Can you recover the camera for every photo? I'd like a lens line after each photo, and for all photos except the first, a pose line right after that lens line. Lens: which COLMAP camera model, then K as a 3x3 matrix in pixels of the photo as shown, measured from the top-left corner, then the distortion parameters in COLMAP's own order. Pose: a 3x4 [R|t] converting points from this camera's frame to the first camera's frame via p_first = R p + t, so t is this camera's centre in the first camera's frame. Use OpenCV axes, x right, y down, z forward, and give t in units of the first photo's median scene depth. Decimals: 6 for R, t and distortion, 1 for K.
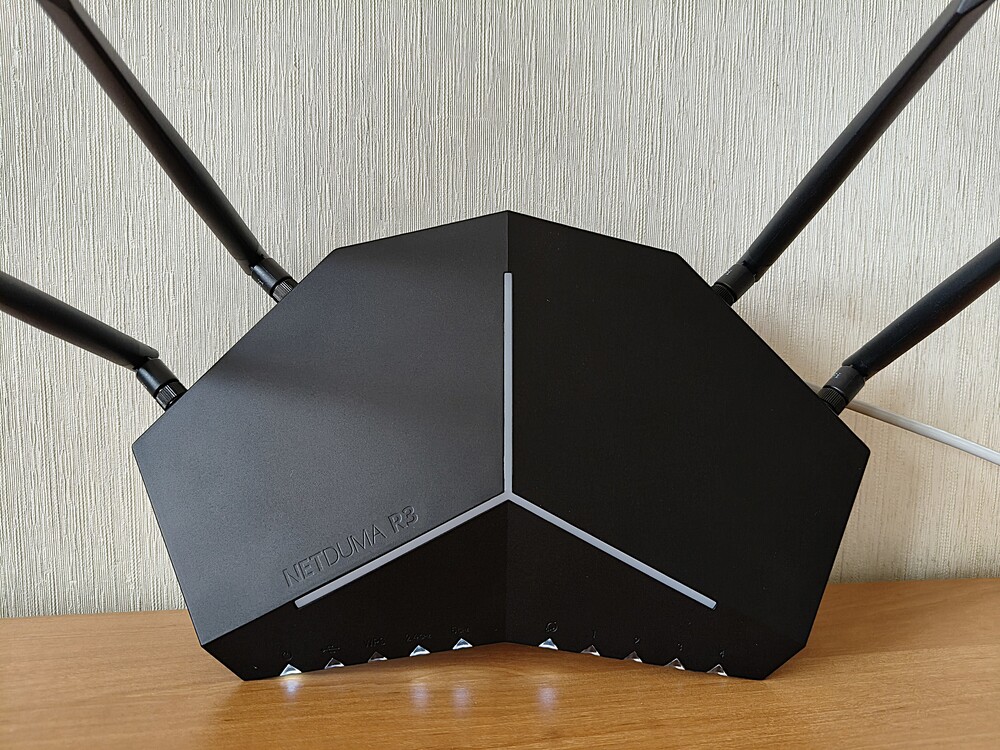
lens RADIAL K [[778.7, 0, 500.0], [0, 778.7, 375.0], [0, 0, 1]] dist [0.001973, -0.054851]
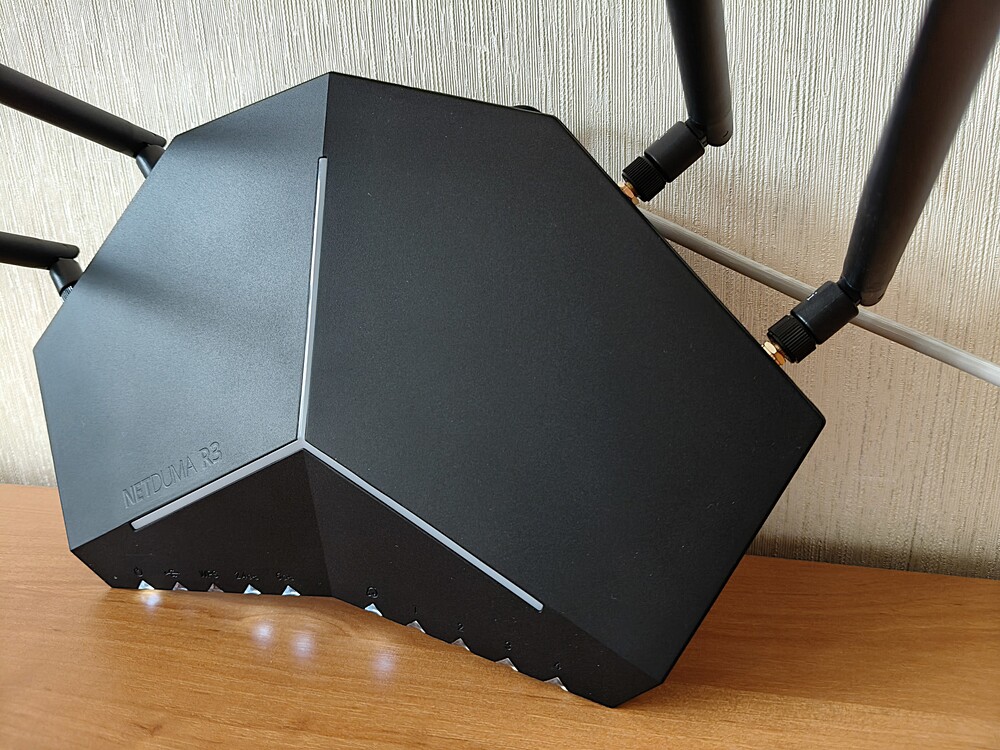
lens RADIAL K [[778.7, 0, 500.0], [0, 778.7, 375.0], [0, 0, 1]] dist [0.001973, -0.054851]
pose [[0.916208, 0.070271, -0.394494, 0.505817], [0.018144, 0.976217, 0.216033, -0.086749], [0.400293, -0.205089, 0.893143, 0.342670]]
